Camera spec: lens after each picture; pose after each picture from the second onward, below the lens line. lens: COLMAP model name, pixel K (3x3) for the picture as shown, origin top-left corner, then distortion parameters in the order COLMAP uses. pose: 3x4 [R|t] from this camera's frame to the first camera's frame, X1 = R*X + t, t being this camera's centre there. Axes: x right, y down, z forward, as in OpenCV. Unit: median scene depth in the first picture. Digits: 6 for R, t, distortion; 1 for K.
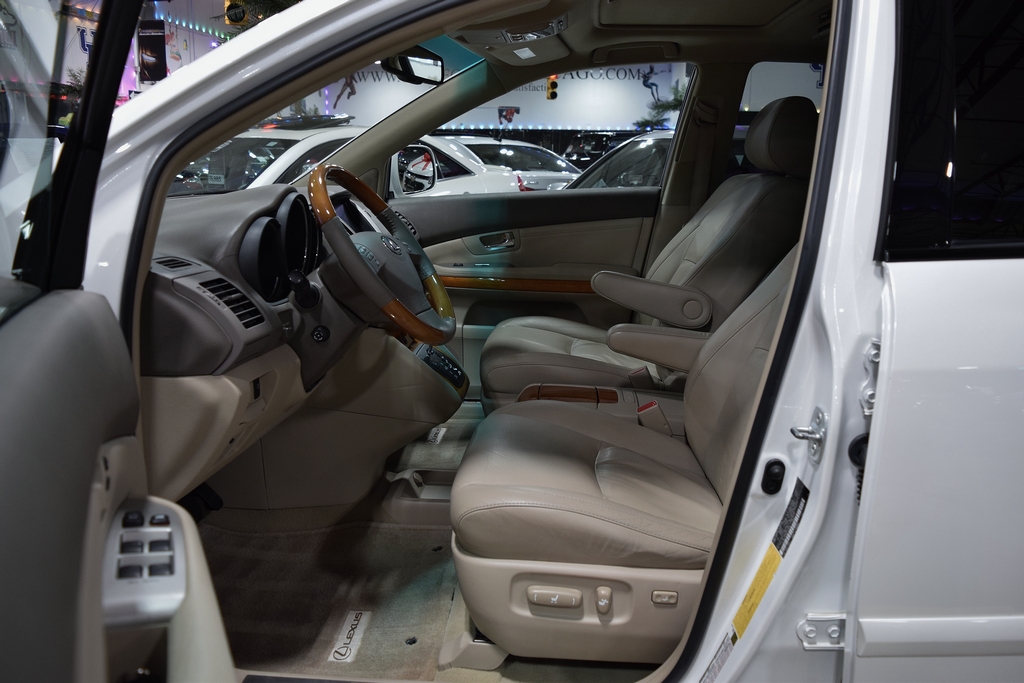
lens RADIAL K [[796.4, 0, 509.3], [0, 796.4, 340.9], [0, 0, 1]] dist [-0.099468, 0.025122]
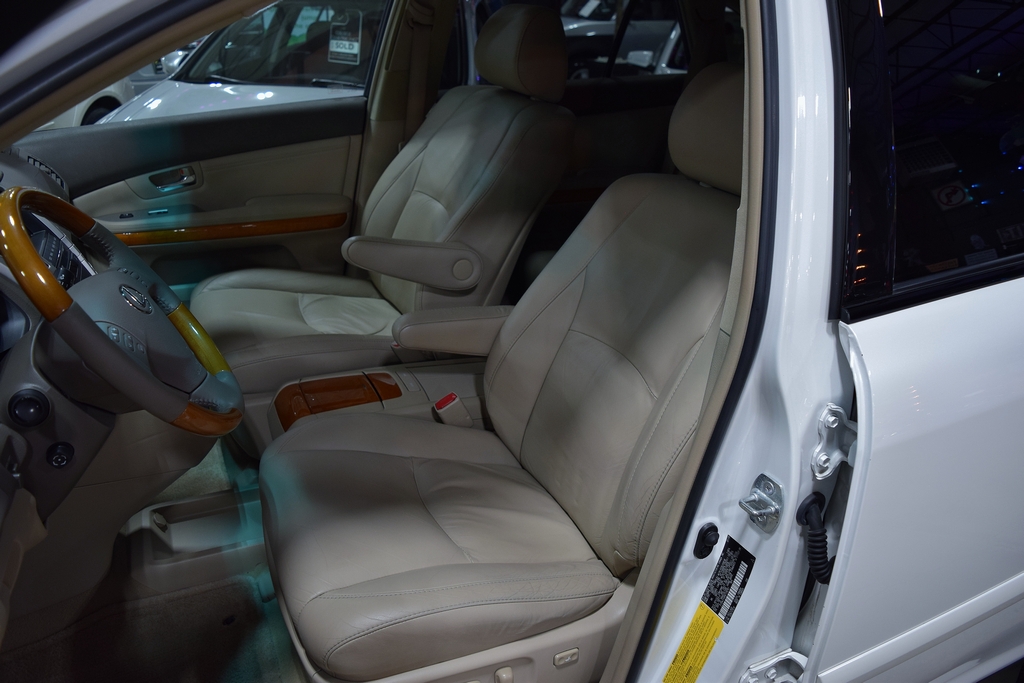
lens RADIAL K [[796.4, 0, 515.4], [0, 796.4, 345.3], [0, 0, 1]] dist [-0.099468, 0.025122]
pose [[0.875462, -0.182811, 0.447377, -0.170401], [0.085186, 0.969575, 0.229496, -0.208337], [-0.475720, -0.162805, 0.864399, 0.261753]]
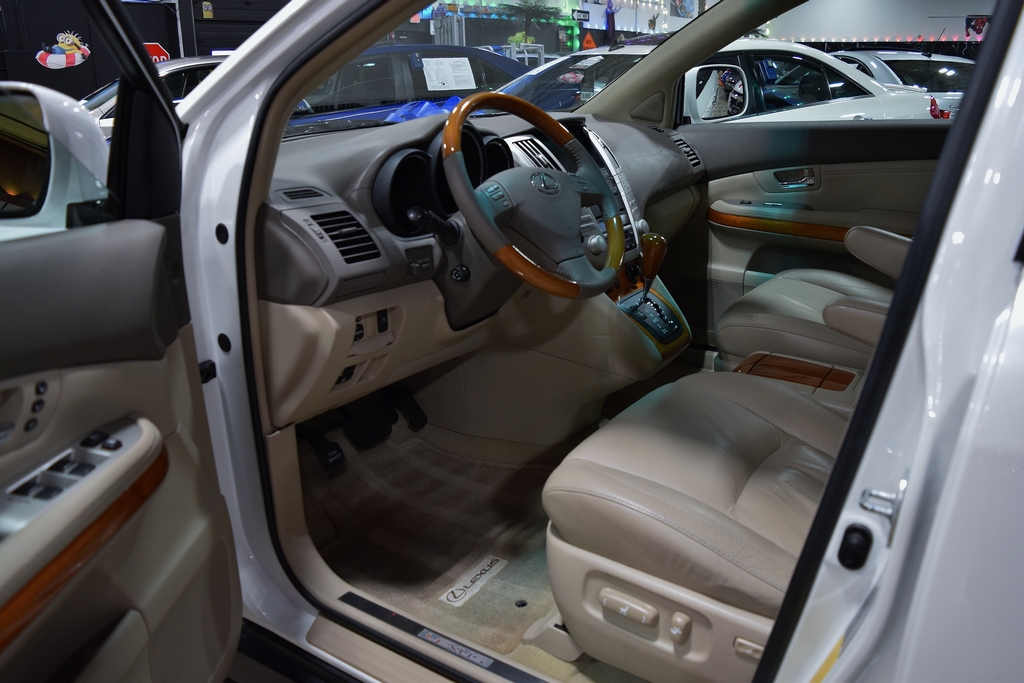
lens RADIAL K [[796.4, 0, 511.8], [0, 796.4, 337.4], [0, 0, 1]] dist [-0.099468, 0.025122]
pose [[0.863273, 0.141828, -0.484401, 0.286244], [-0.093712, 0.988061, 0.122287, -0.054378], [0.495962, -0.060173, 0.866257, 0.183733]]
